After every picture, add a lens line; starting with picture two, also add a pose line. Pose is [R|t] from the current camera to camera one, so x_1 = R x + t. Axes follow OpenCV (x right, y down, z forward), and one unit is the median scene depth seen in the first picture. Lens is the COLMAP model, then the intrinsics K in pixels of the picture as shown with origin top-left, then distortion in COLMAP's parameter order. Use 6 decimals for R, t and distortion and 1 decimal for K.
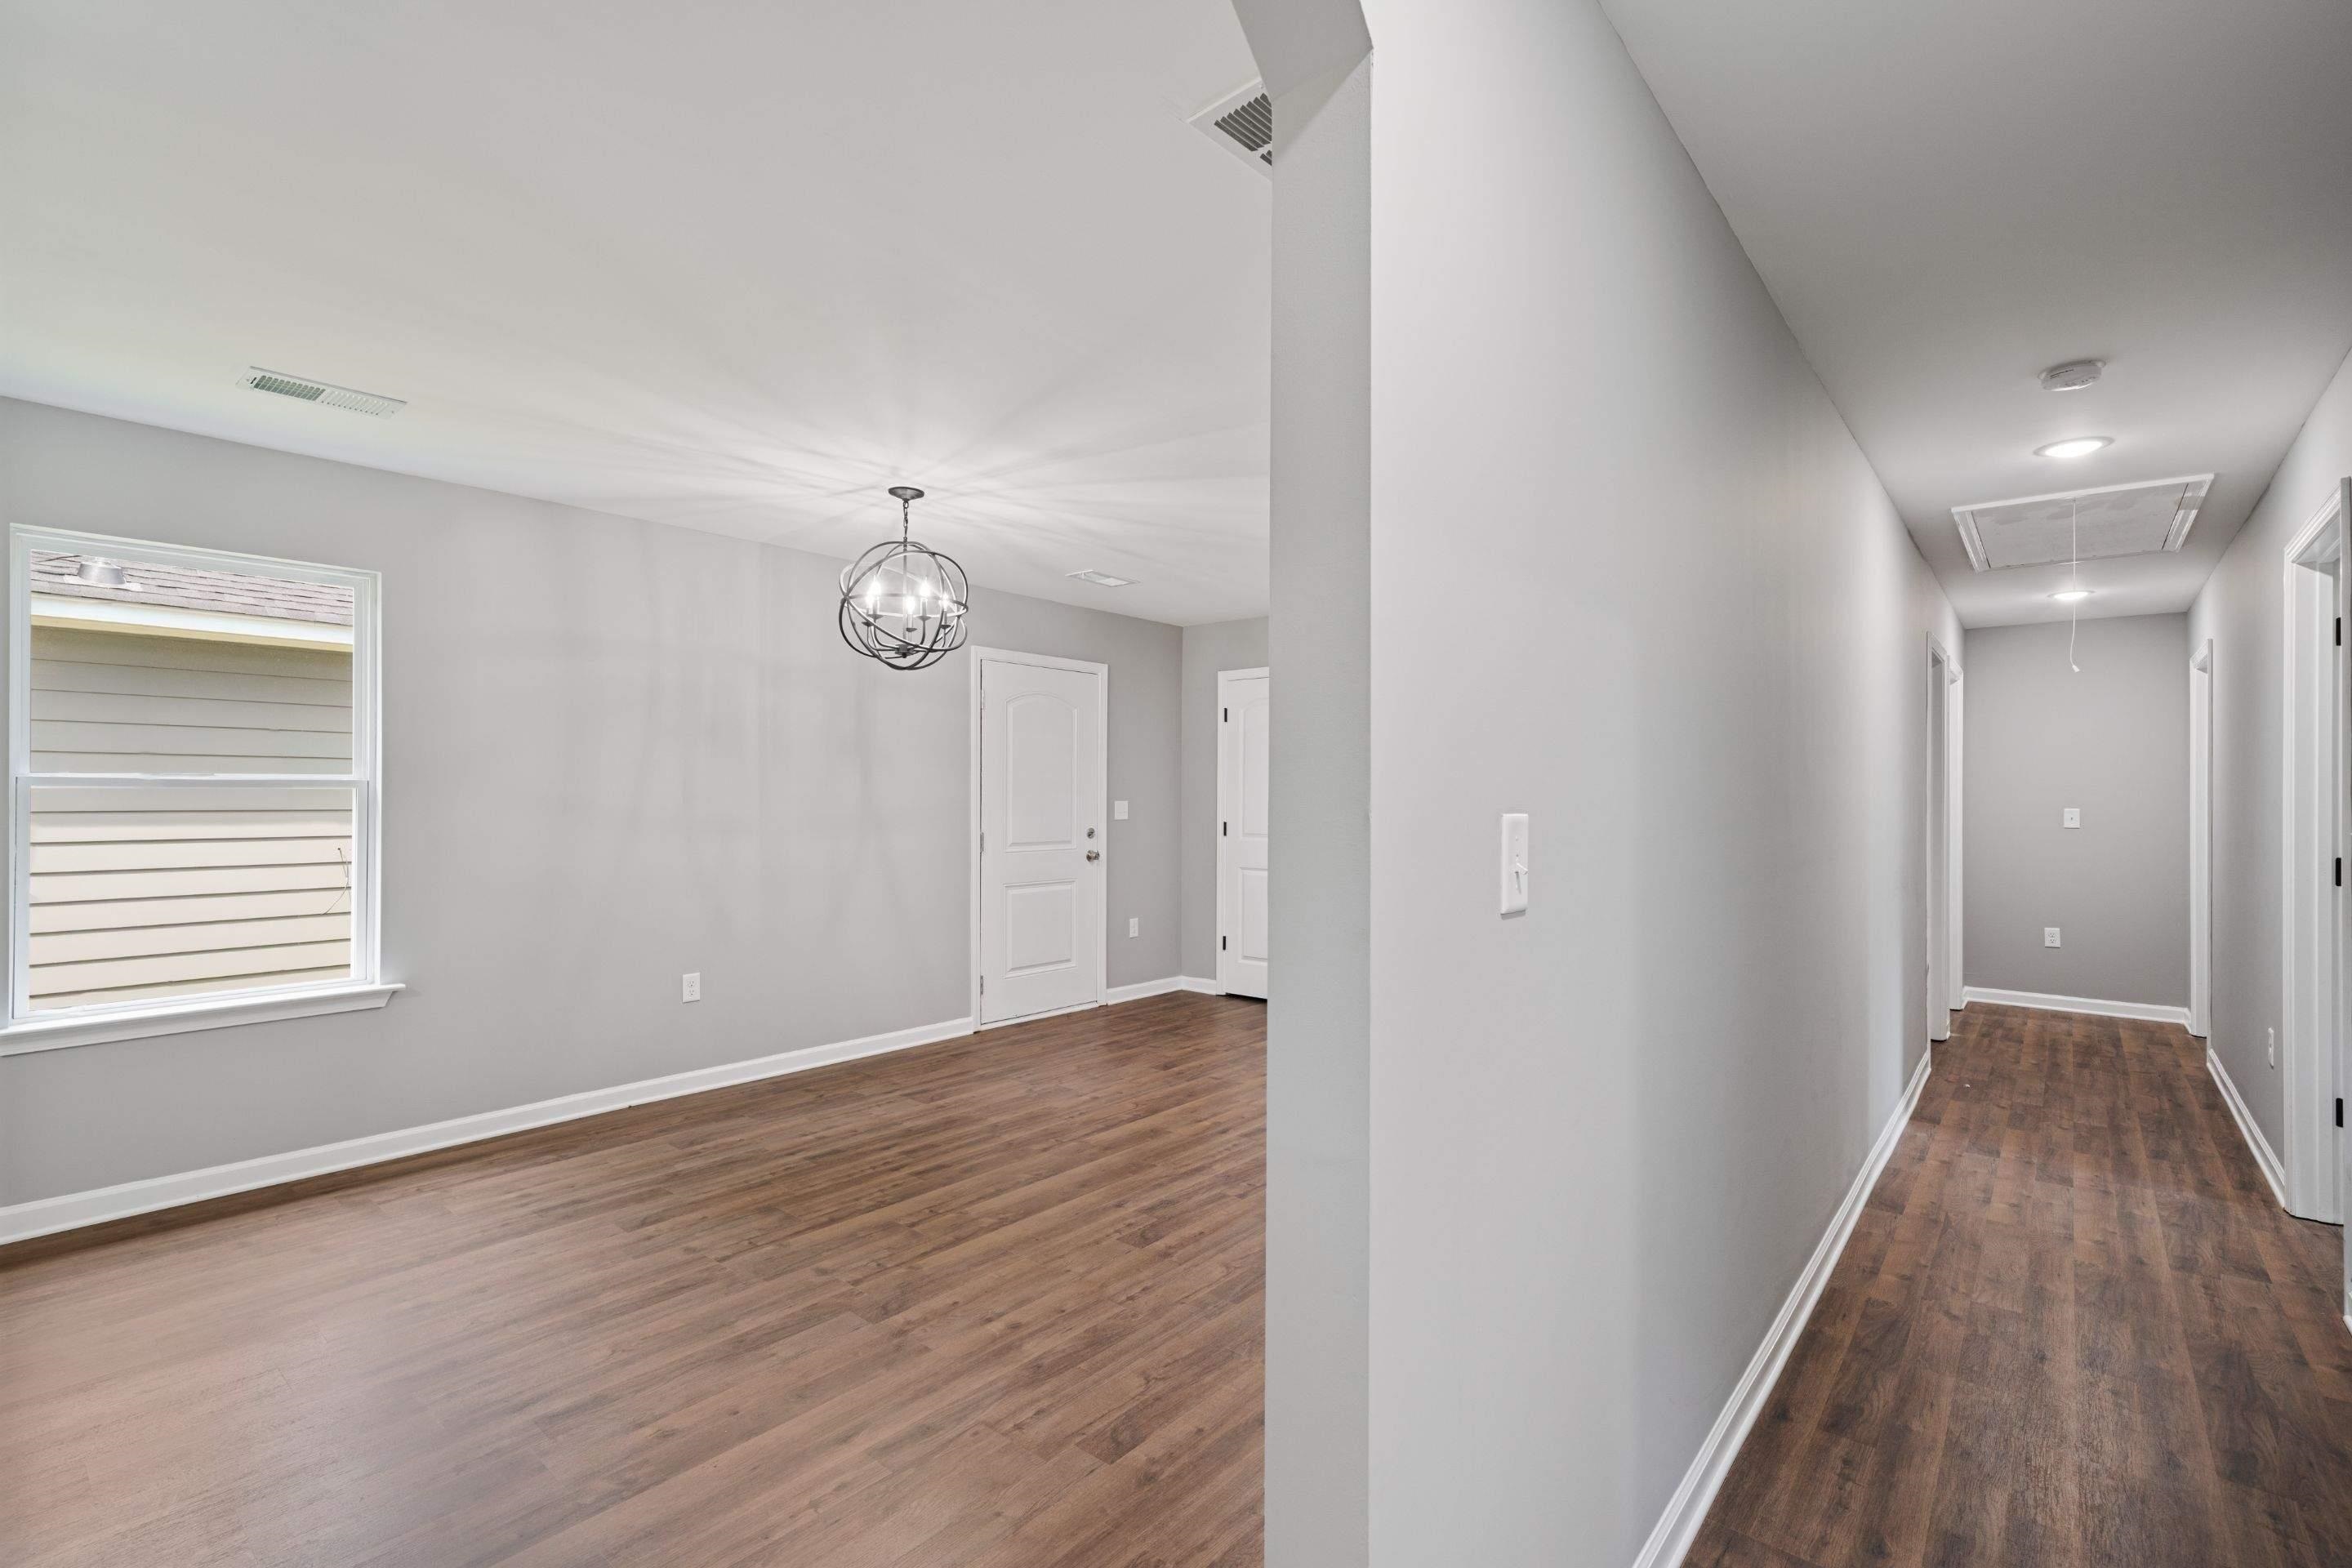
lens RADIAL K [[1050.1, 0, 1176.0], [0, 1050.1, 784.0], [0, 0, 1]] dist [-0.000040, 0.000635]
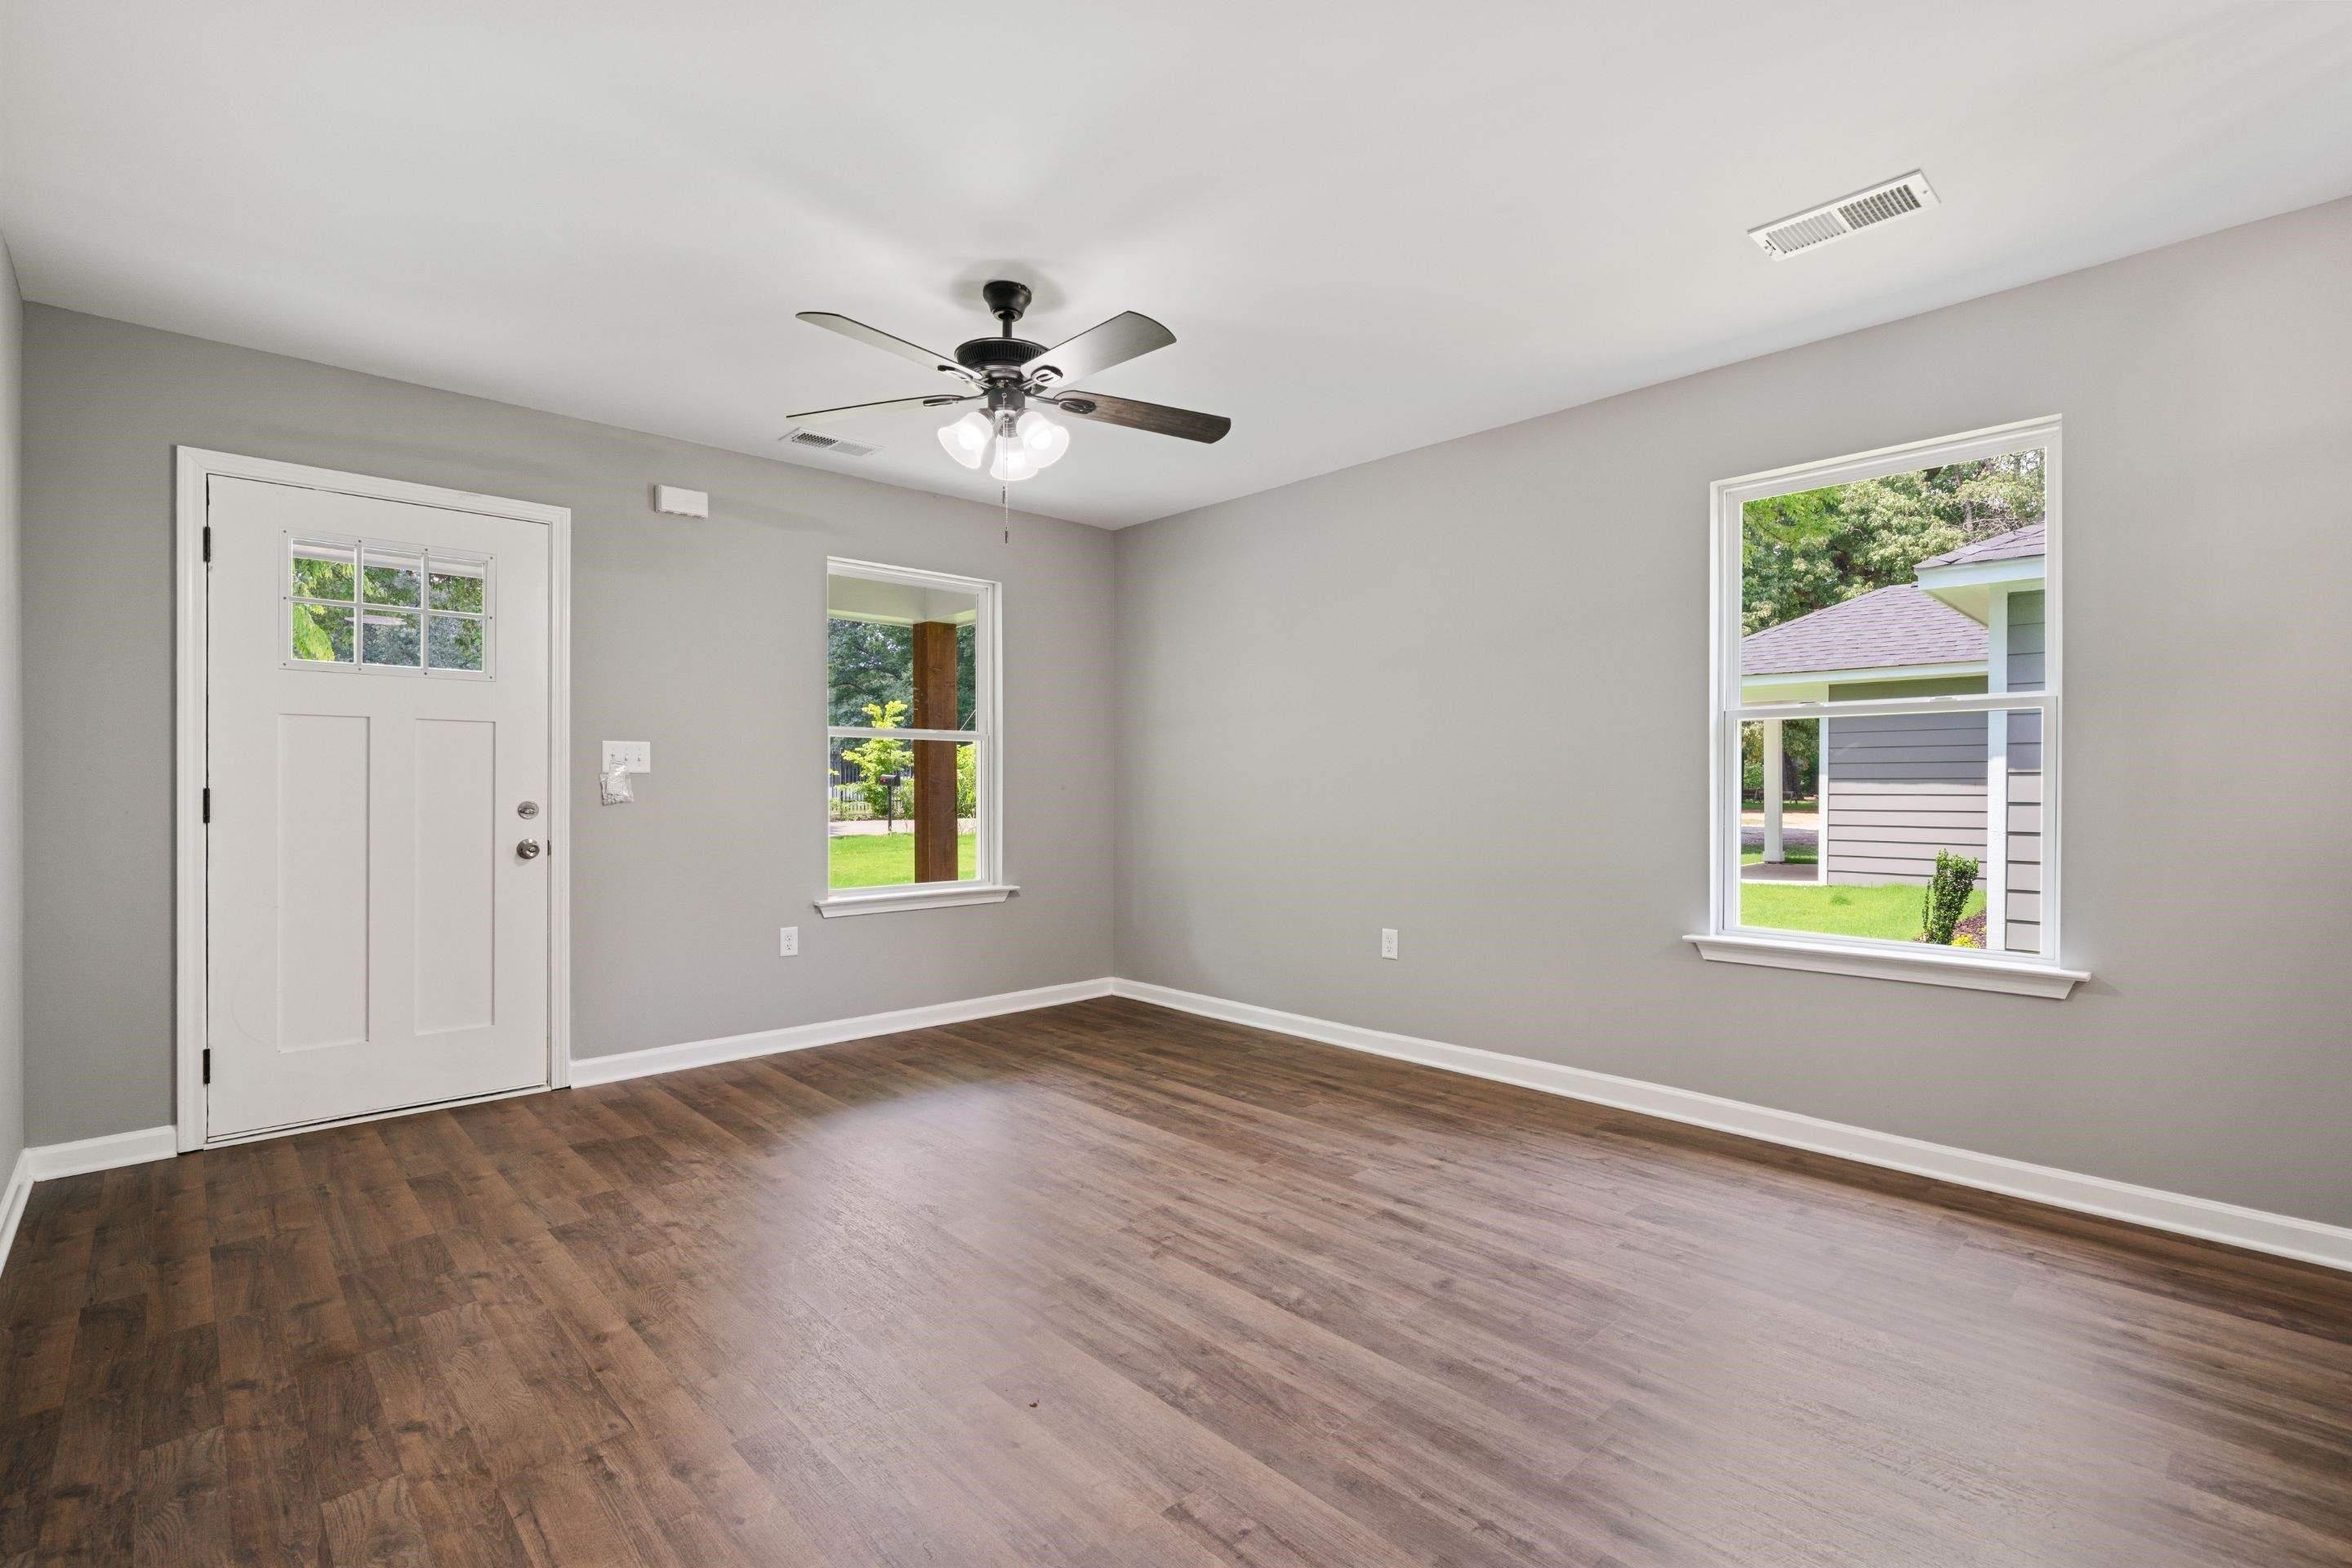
lens RADIAL K [[1065.9, 0, 1176.0], [0, 1065.9, 784.0], [0, 0, 1]] dist [-0.001163, 0.000862]
pose [[-0.116872, -0.003816, -0.993140, 0.073804], [0.010636, 0.999930, -0.005094, 0.064307], [0.993090, -0.011158, -0.116823, 0.522471]]
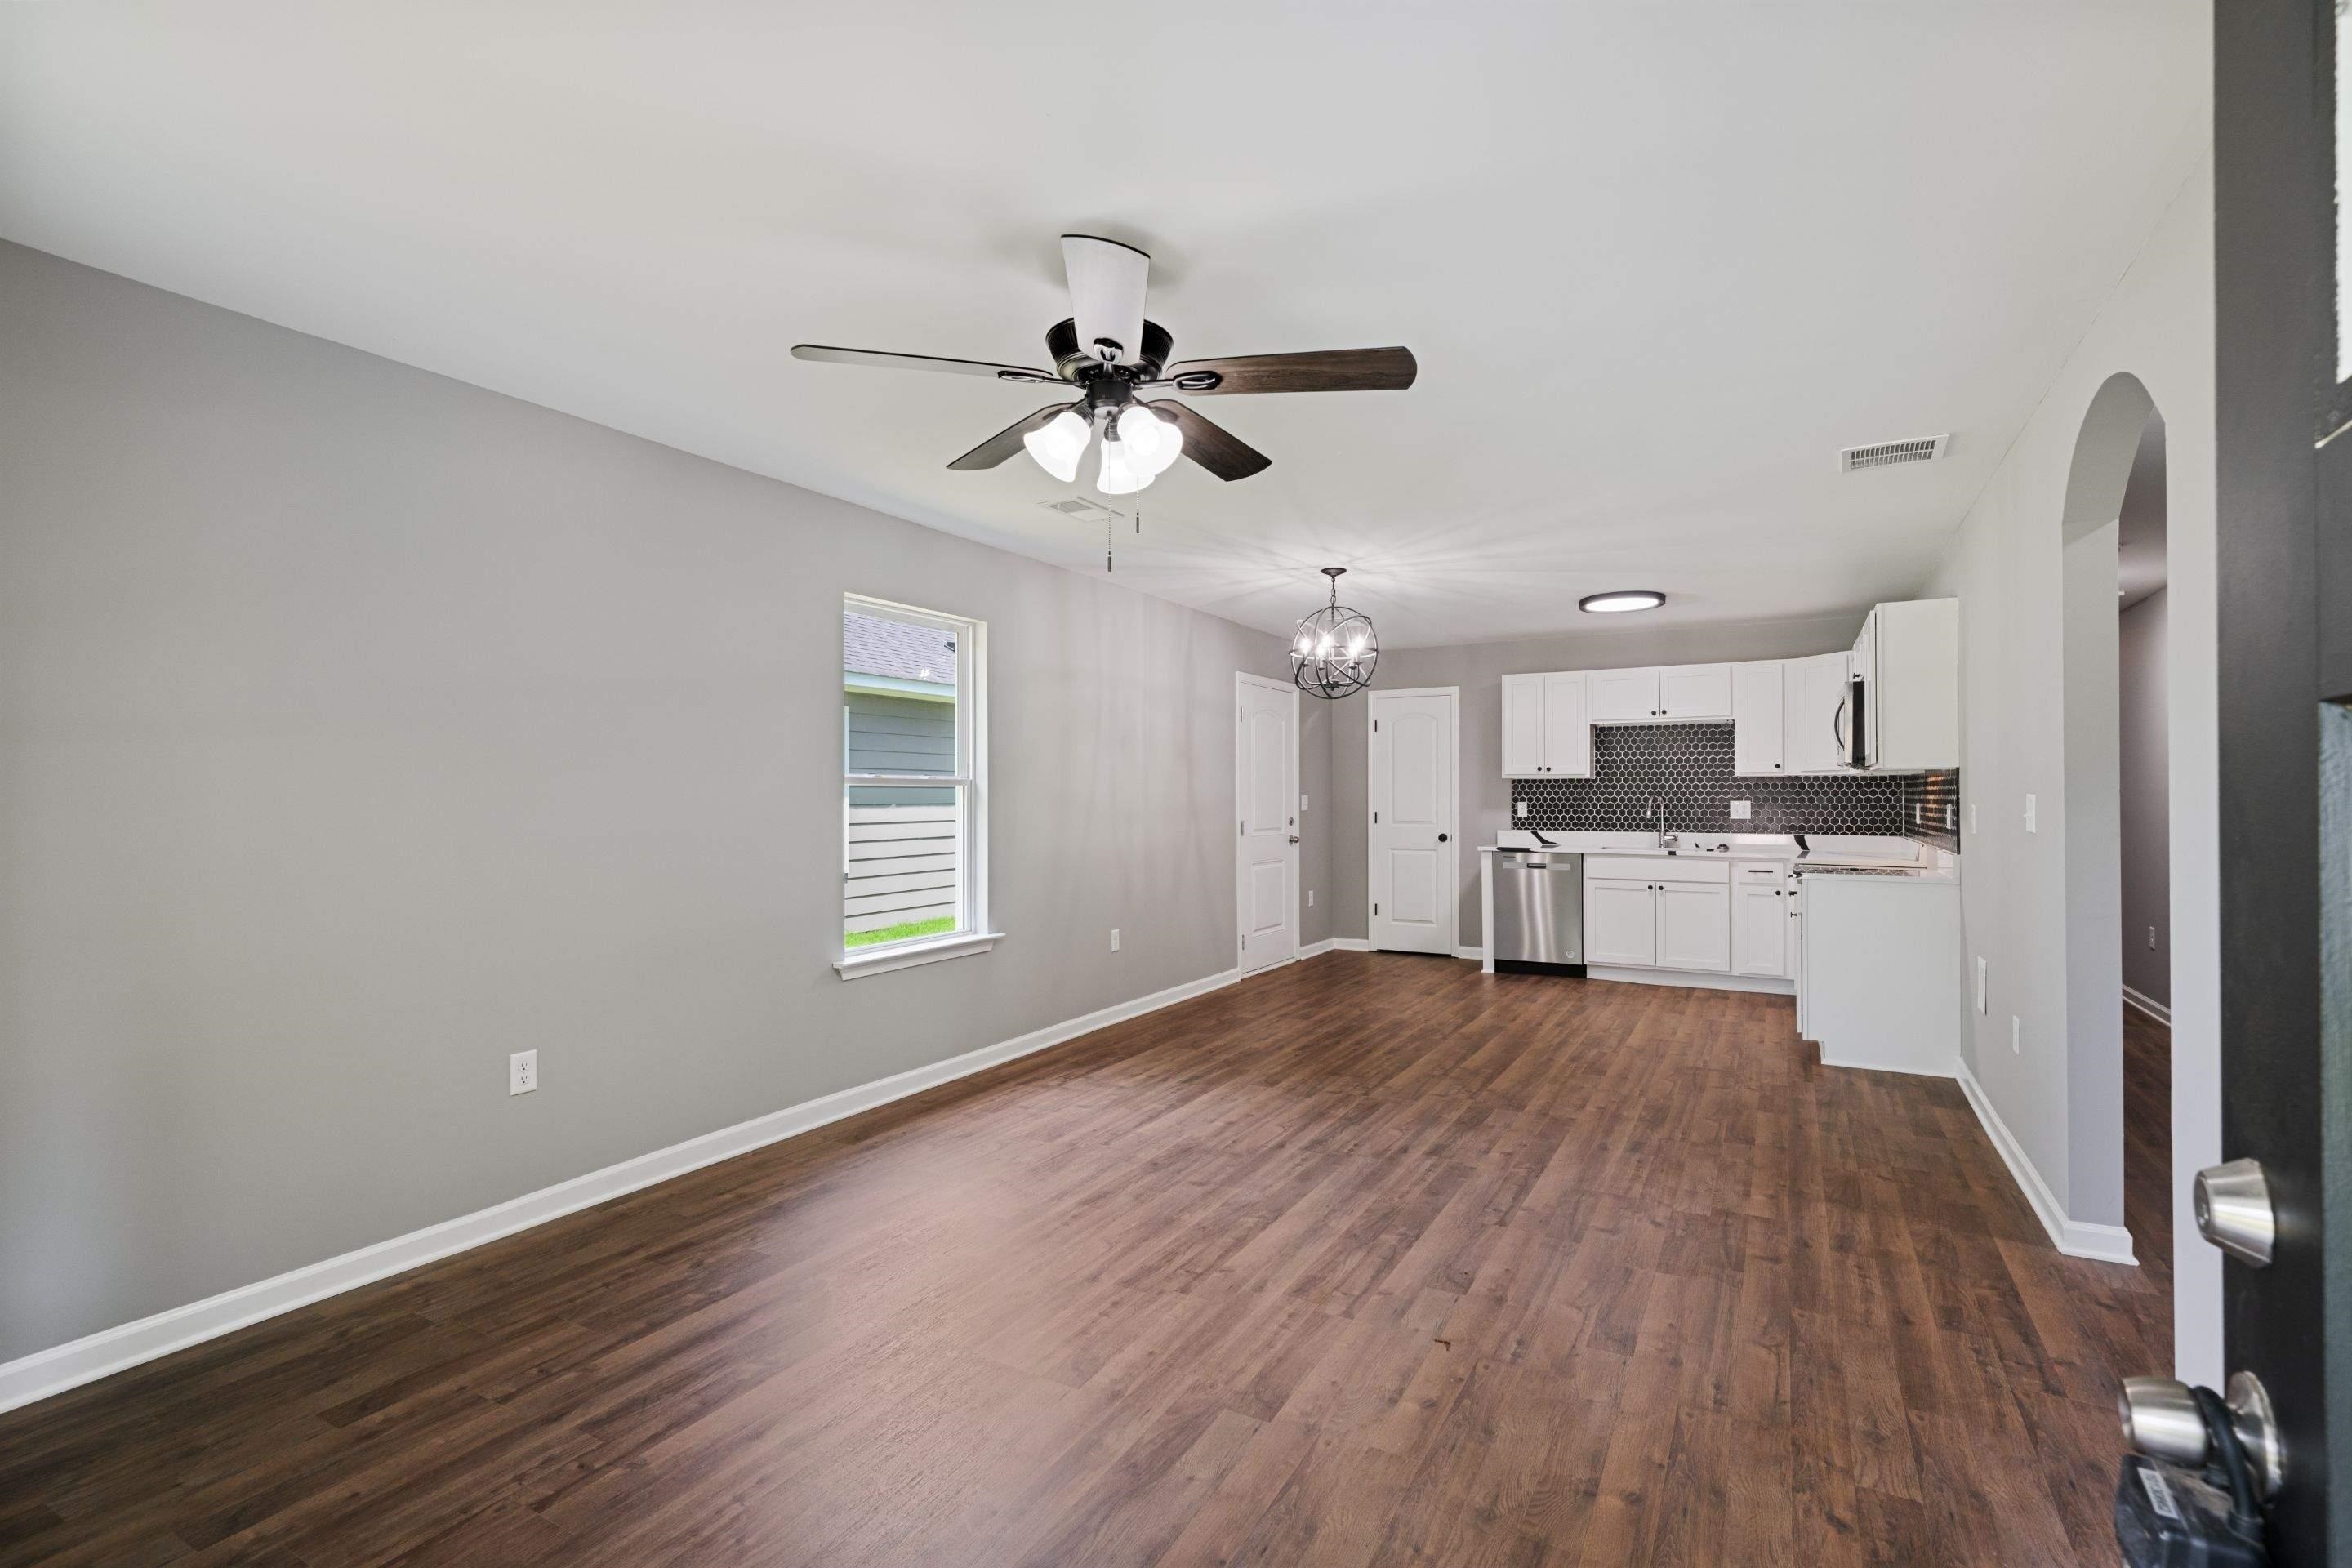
lens RADIAL K [[1065.9, 0, 1176.0], [0, 1065.9, 784.0], [0, 0, 1]] dist [-0.001163, 0.000862]
pose [[0.983565, -0.002628, 0.180535, -0.855783], [0.002243, 0.999995, 0.002339, -0.001234], [-0.180540, -0.001896, 0.983566, -0.409330]]
